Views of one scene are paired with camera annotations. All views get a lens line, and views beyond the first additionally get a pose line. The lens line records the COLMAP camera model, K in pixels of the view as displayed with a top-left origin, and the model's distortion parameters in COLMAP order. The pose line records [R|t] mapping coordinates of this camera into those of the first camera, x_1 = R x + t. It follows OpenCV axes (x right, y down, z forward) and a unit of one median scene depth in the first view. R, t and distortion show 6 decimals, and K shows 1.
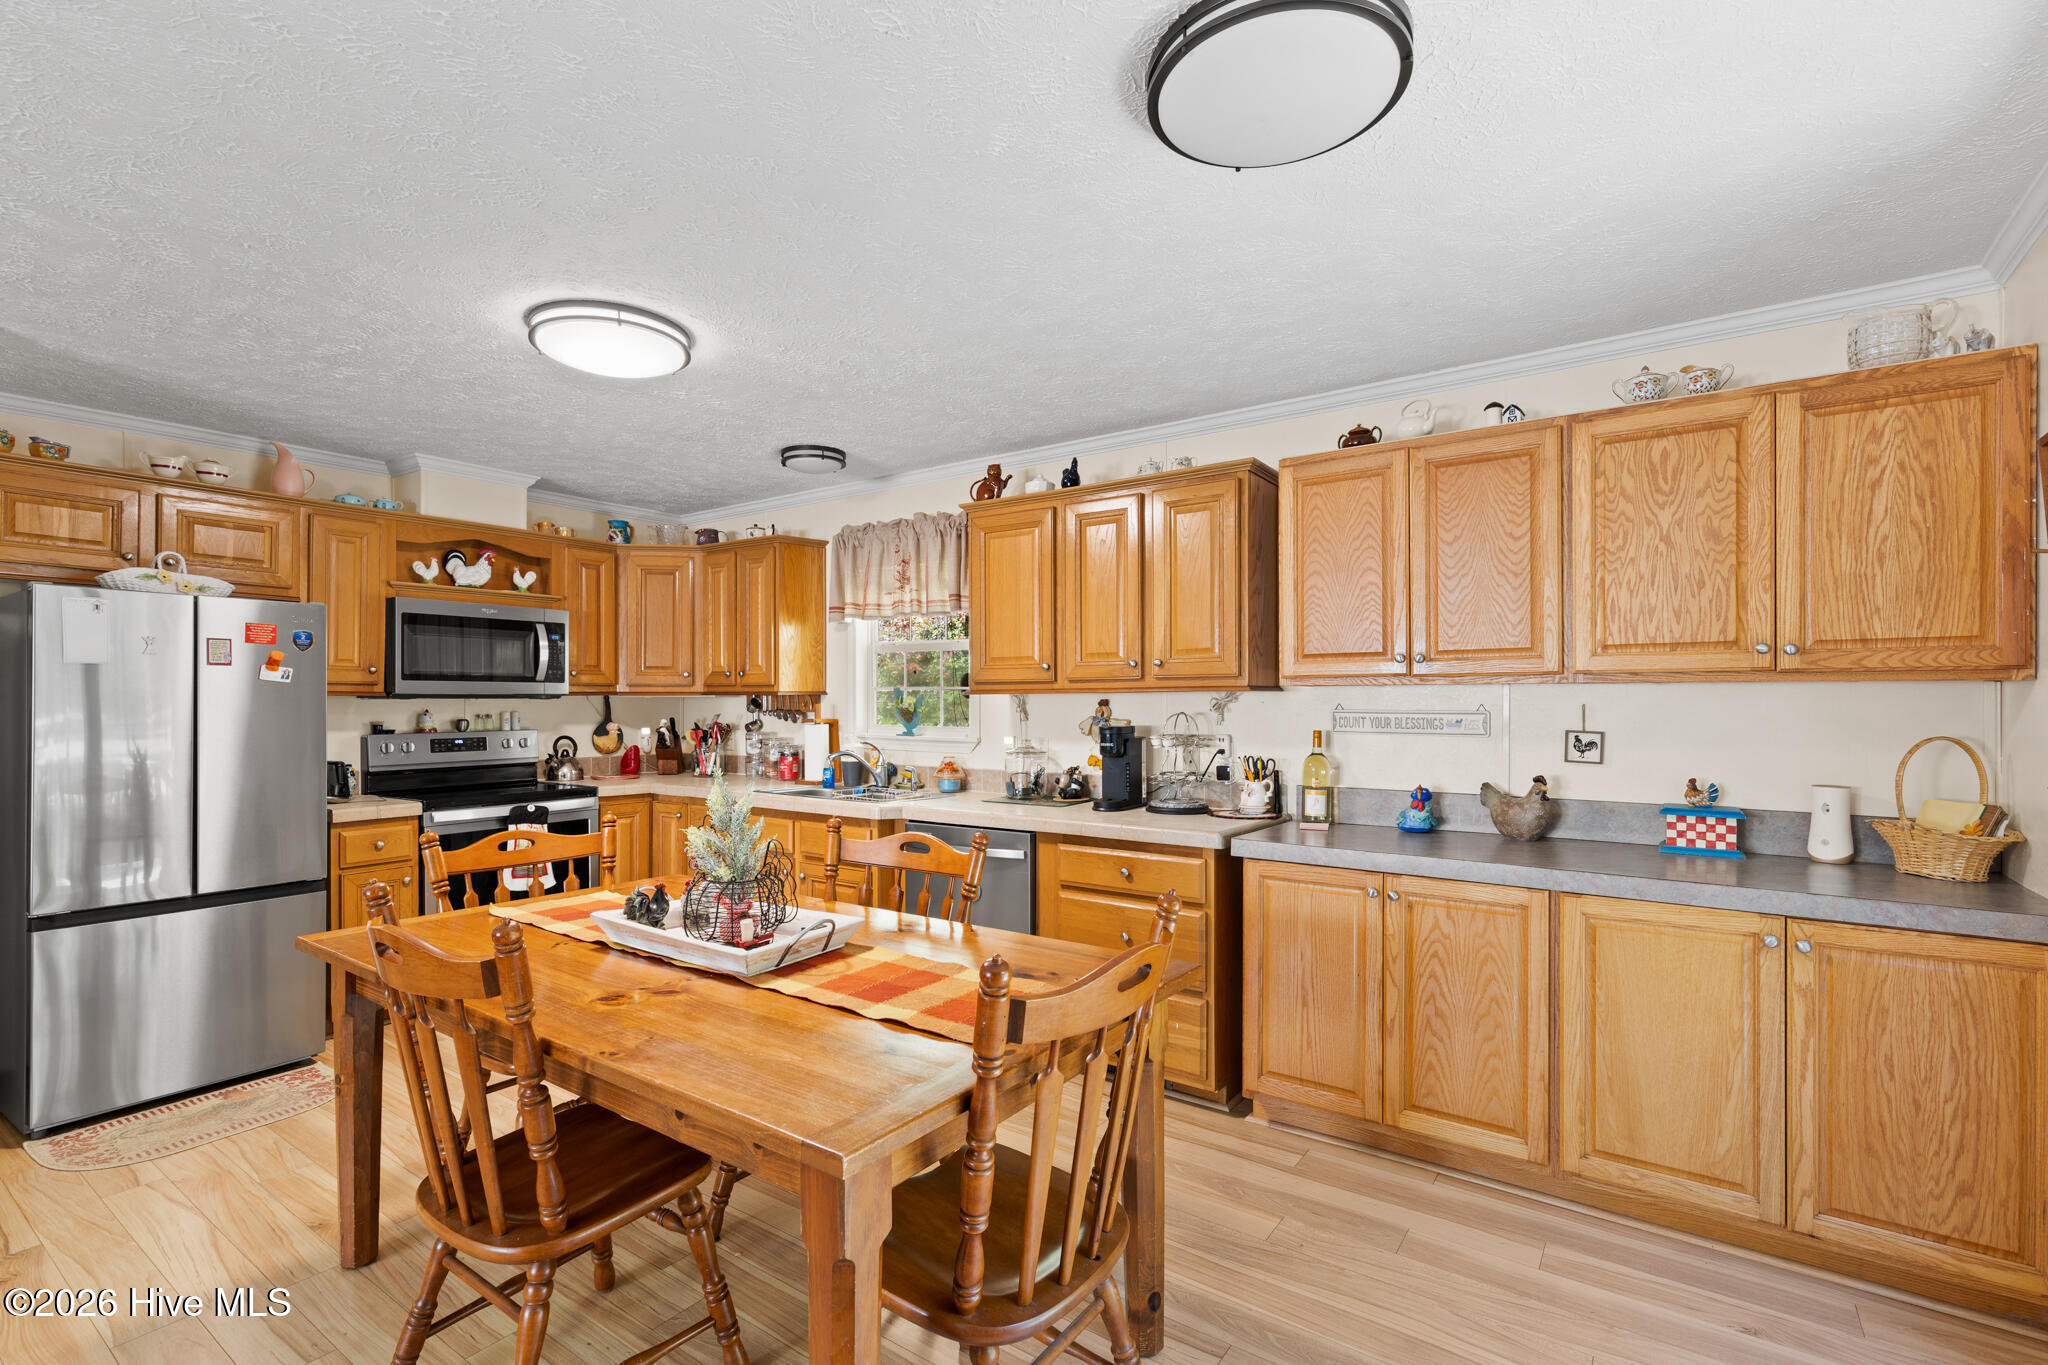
lens RADIAL K [[951.2, 0, 1025.8], [0, 951.2, 692.8], [0, 0, 1]] dist [0.010417, -0.000448]
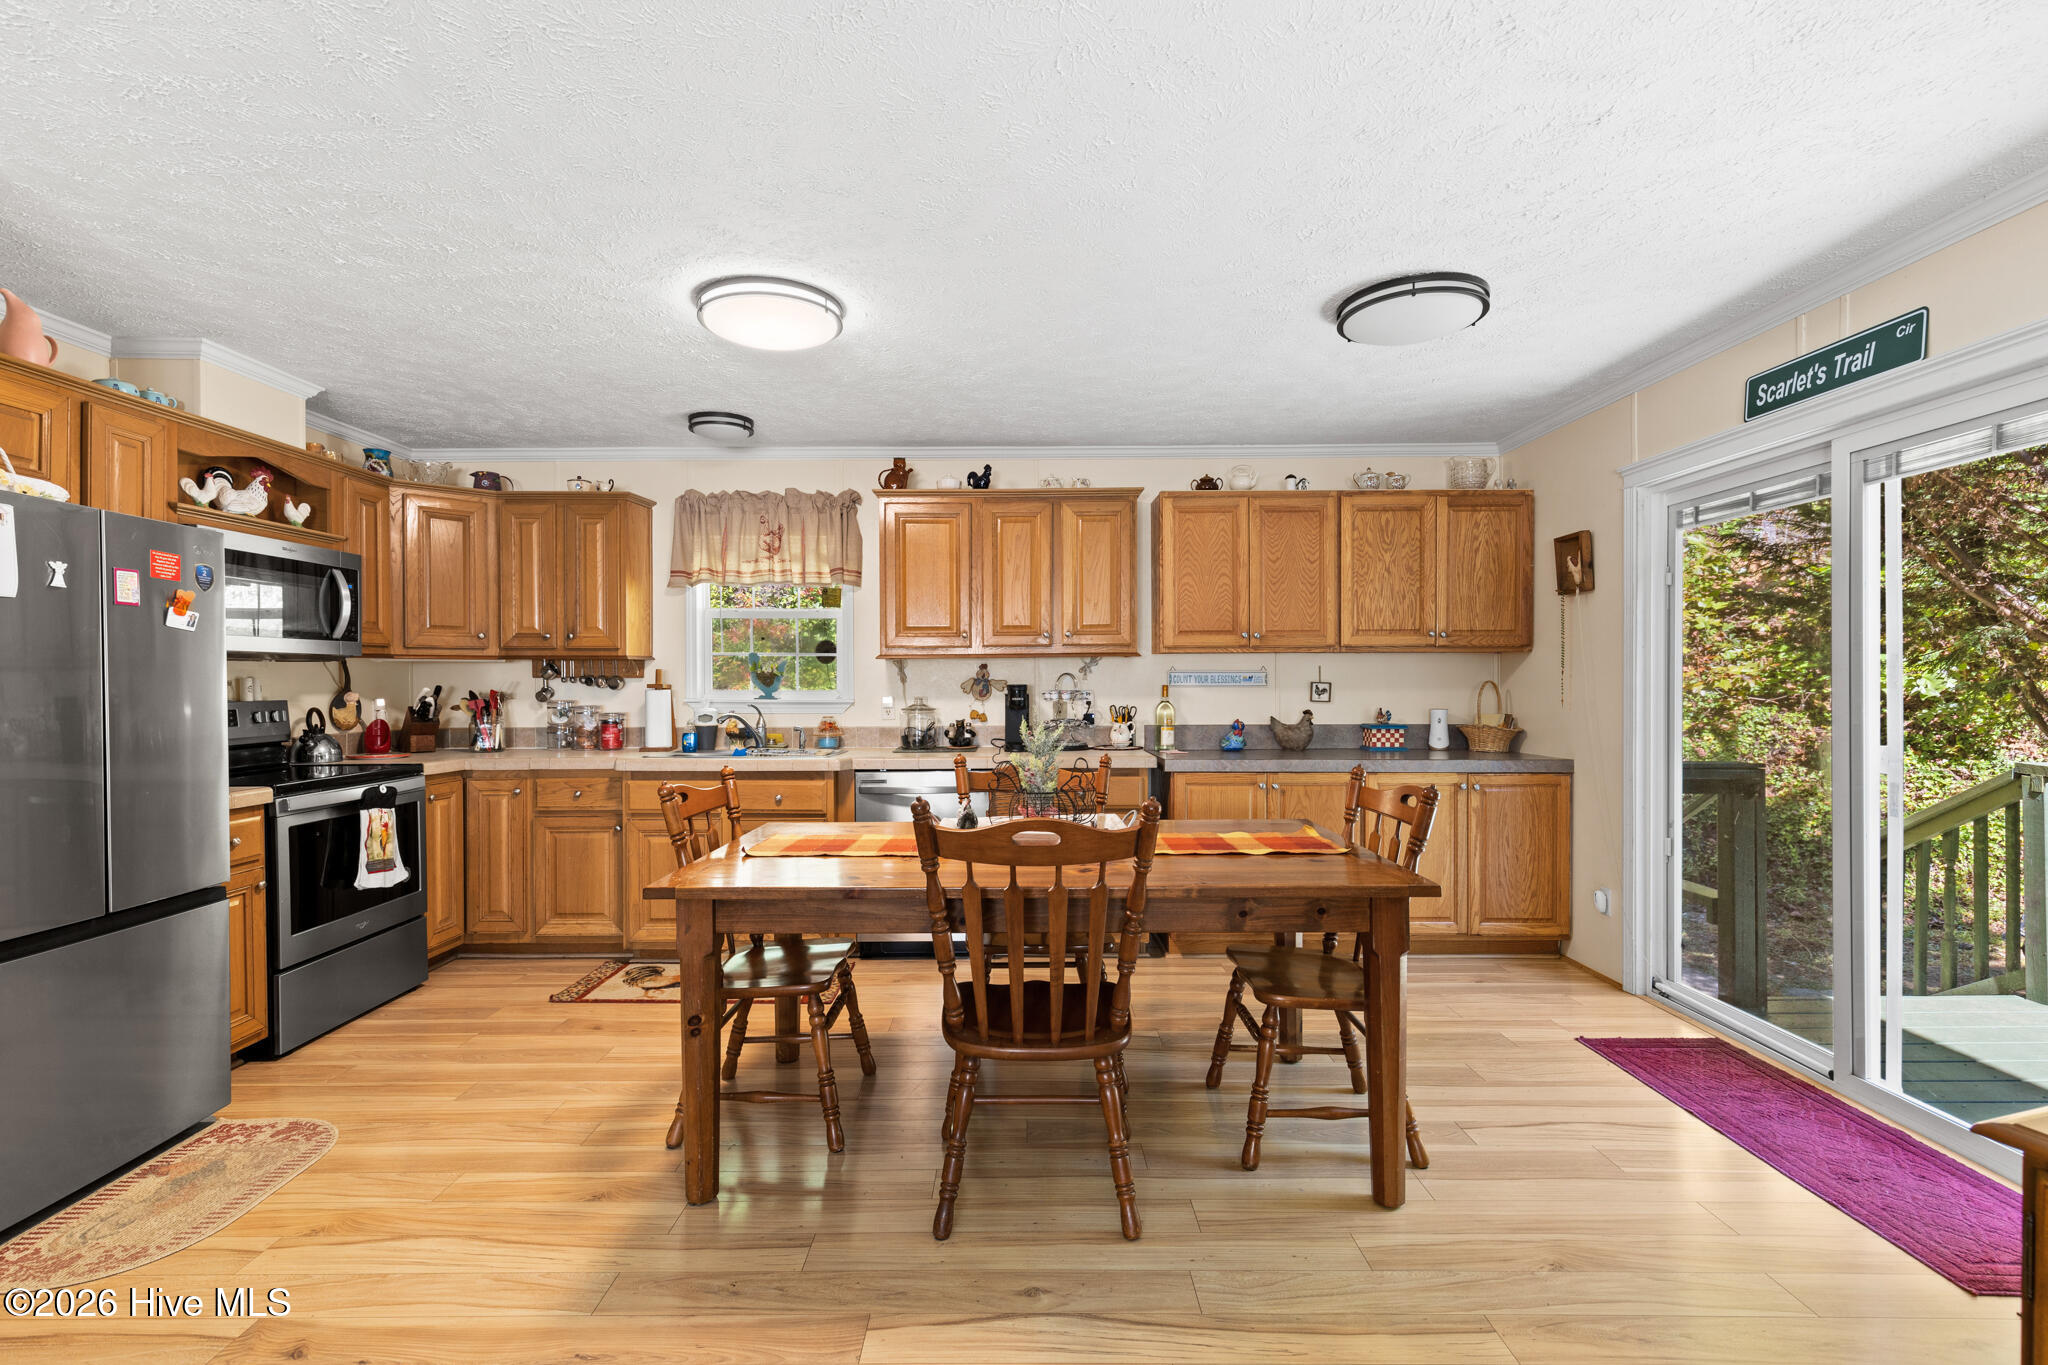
lens RADIAL K [[951.2, 0, 1016.7], [0, 951.2, 679.4], [0, 0, 1]] dist [0.010417, -0.000448]
pose [[0.810542, -0.002504, 0.585675, -0.682291], [-0.000960, 0.999984, 0.005604, 0.022983], [-0.585680, -0.005105, 0.810526, -0.012978]]
